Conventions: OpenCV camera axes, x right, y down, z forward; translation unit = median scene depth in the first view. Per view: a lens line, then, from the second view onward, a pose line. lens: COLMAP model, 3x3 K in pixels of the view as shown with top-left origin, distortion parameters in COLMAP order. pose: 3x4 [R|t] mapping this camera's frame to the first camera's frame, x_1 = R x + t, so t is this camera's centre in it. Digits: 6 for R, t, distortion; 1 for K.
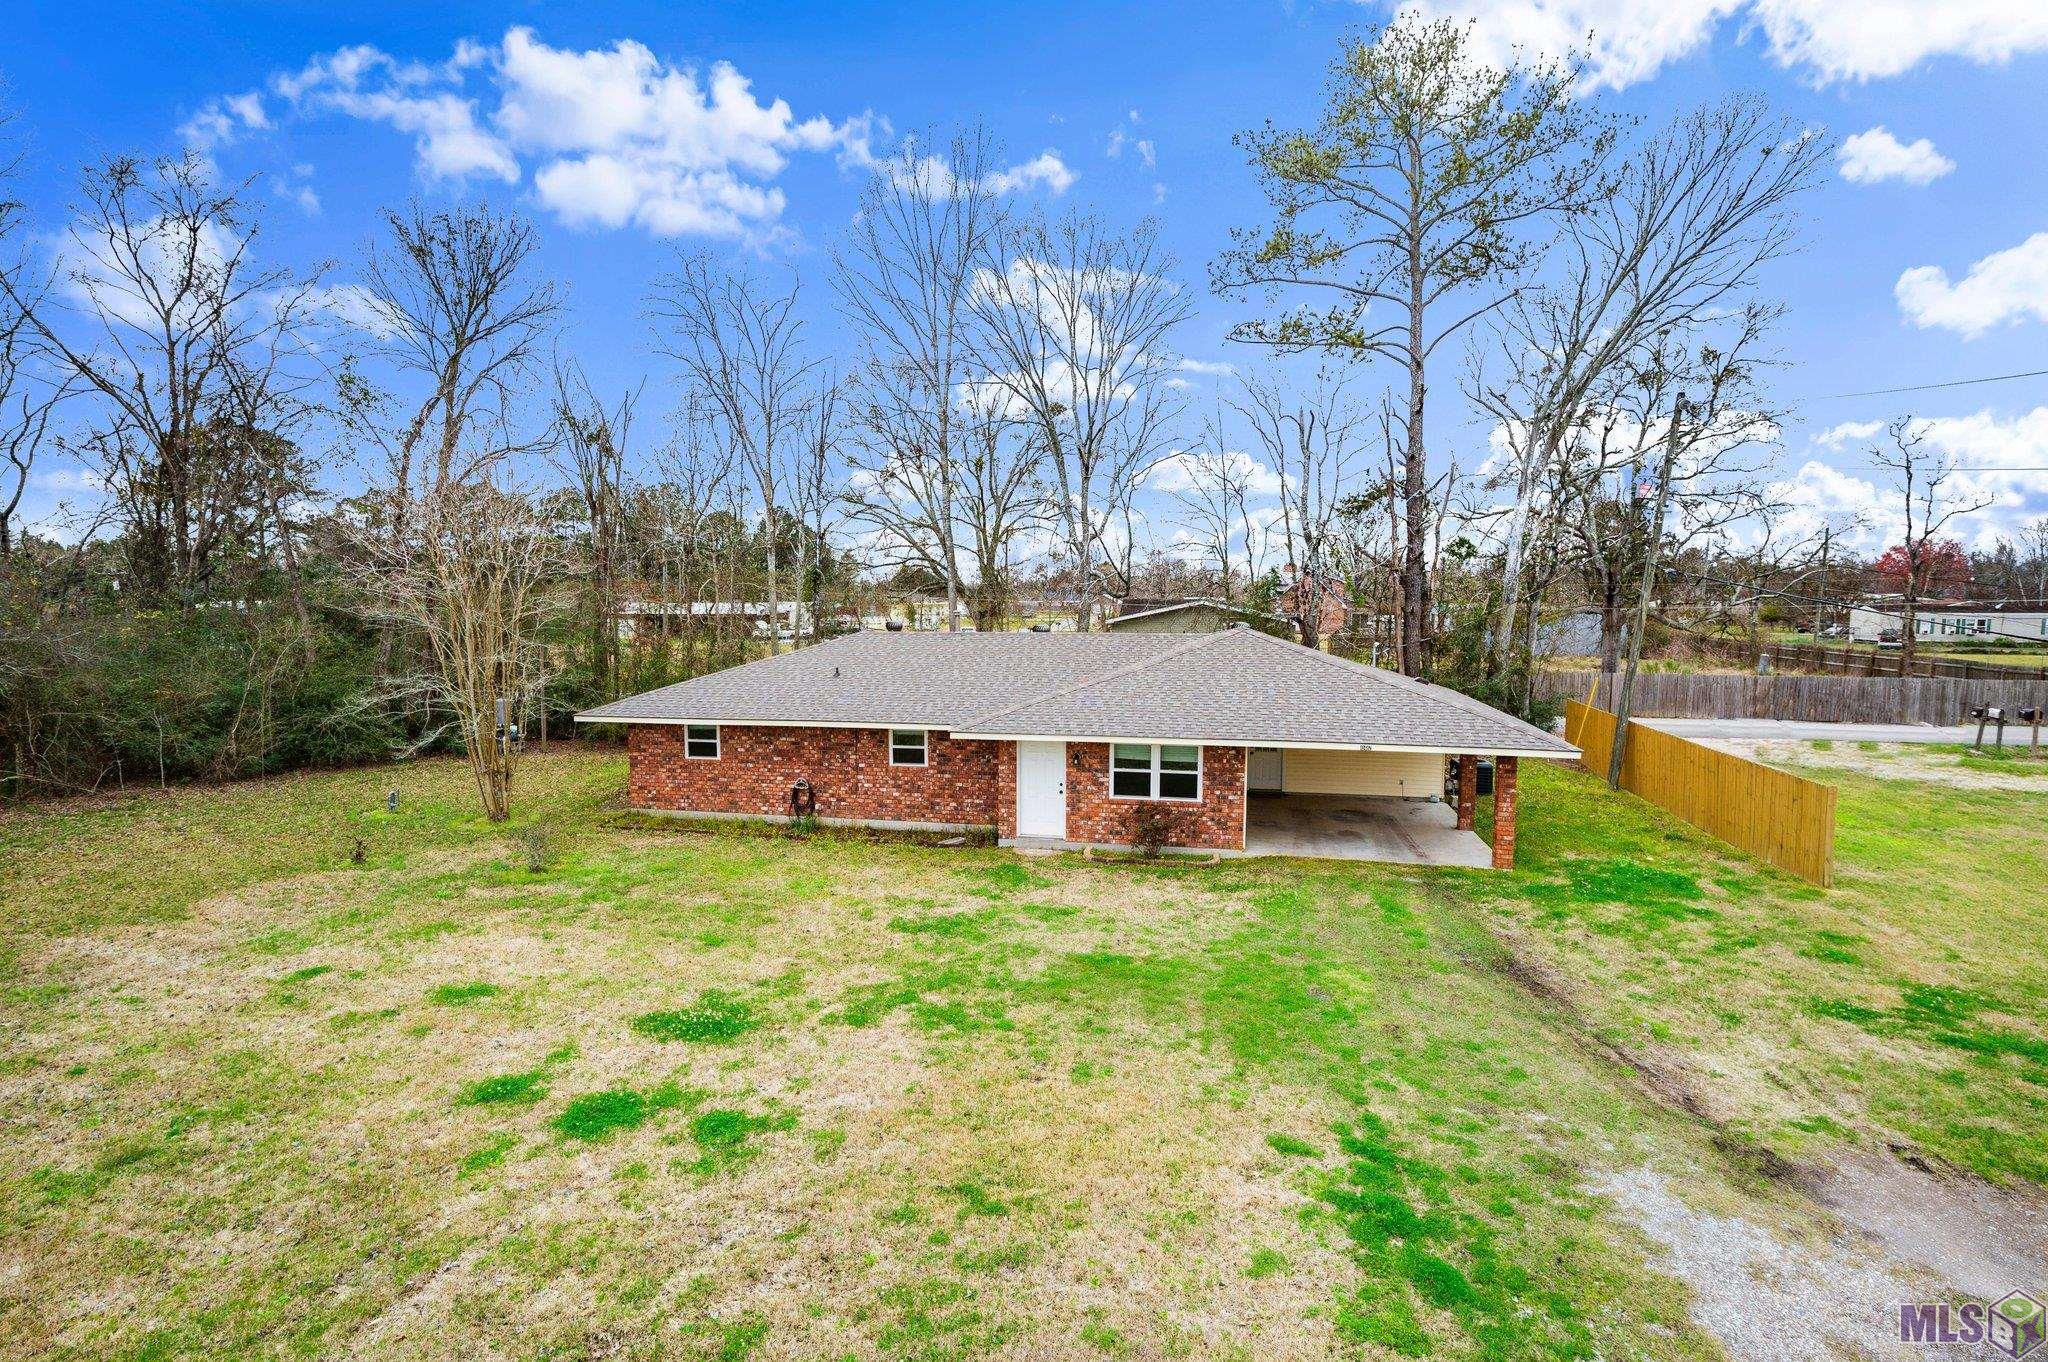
lens RADIAL K [[1010.8, 0, 1025.4], [0, 1010.8, 691.1], [0, 0, 1]] dist [0.003970, -0.001183]
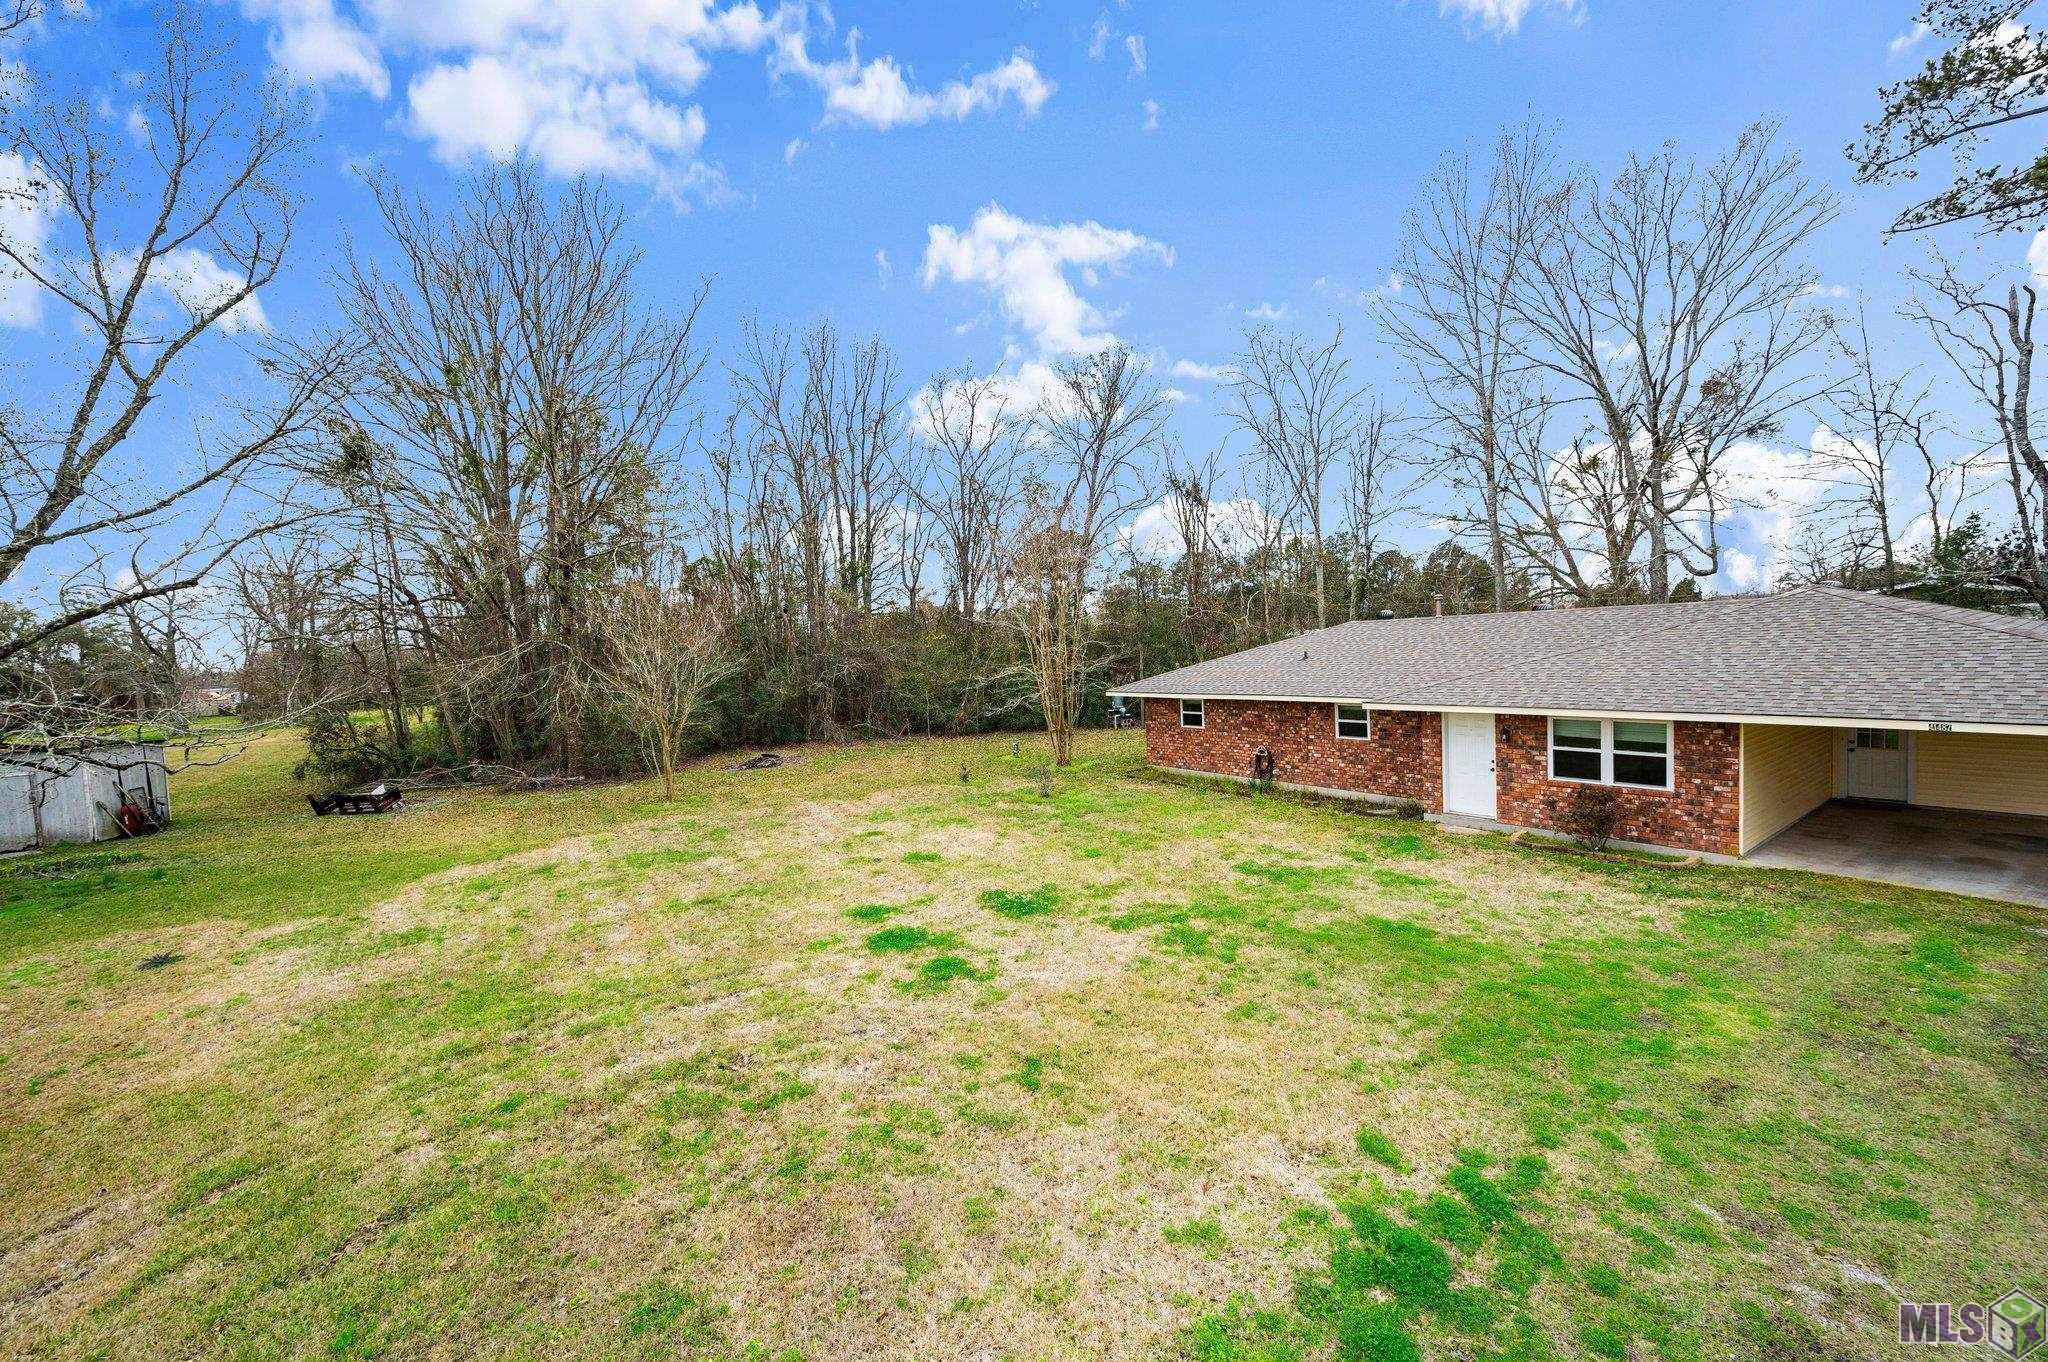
lens RADIAL K [[810.8, 0, 1016.9], [0, 810.8, 687.8], [0, 0, 1]] dist [0.002051, -0.000248]
pose [[0.729866, 0.001000, -0.683589, 0.236448], [-0.017334, 0.999704, -0.017046, 0.046122], [0.683370, 0.024290, 0.729668, 0.151525]]
